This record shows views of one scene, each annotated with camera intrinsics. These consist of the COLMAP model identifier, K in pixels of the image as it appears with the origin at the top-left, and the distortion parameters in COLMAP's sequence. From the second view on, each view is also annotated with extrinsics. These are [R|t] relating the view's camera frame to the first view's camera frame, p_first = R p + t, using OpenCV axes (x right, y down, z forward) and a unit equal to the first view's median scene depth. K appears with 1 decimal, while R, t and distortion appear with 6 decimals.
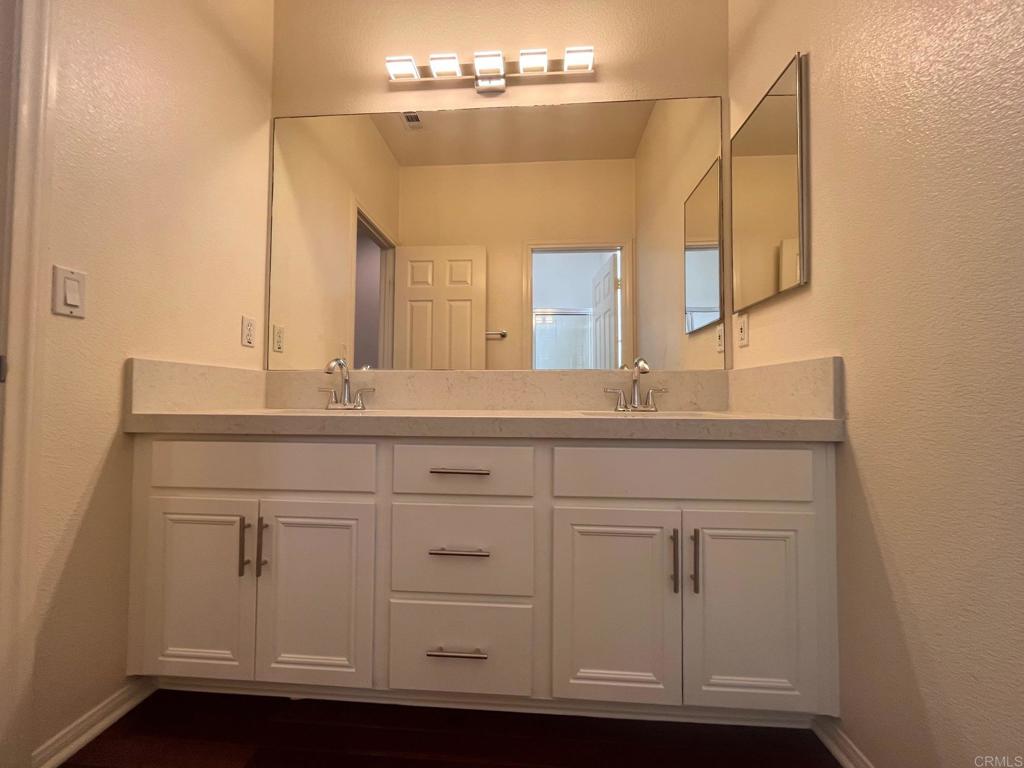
lens RADIAL K [[411.7, 0, 507.3], [0, 411.7, 381.8], [0, 0, 1]] dist [-0.003151, 0.000218]
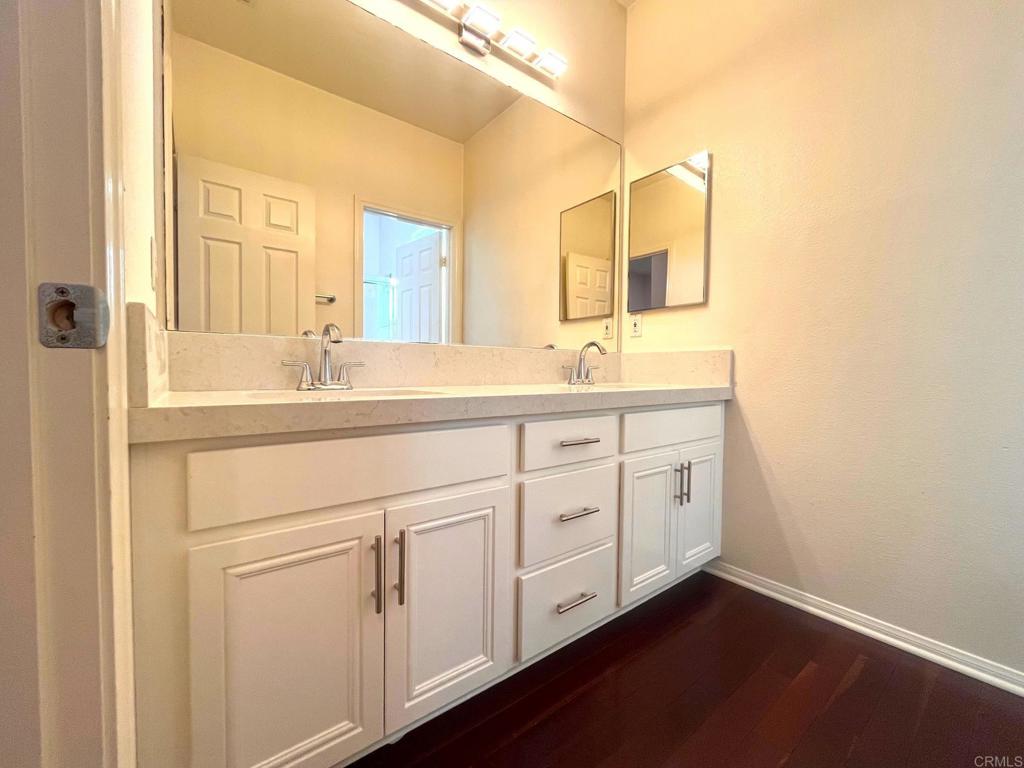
lens RADIAL K [[411.7, 0, 507.3], [0, 411.7, 381.8], [0, 0, 1]] dist [-0.003151, 0.000218]
pose [[0.752225, -0.016737, 0.658694, -0.644353], [-0.028216, 0.997942, 0.057580, -0.000696], [-0.658302, -0.061899, 0.750205, 0.203299]]
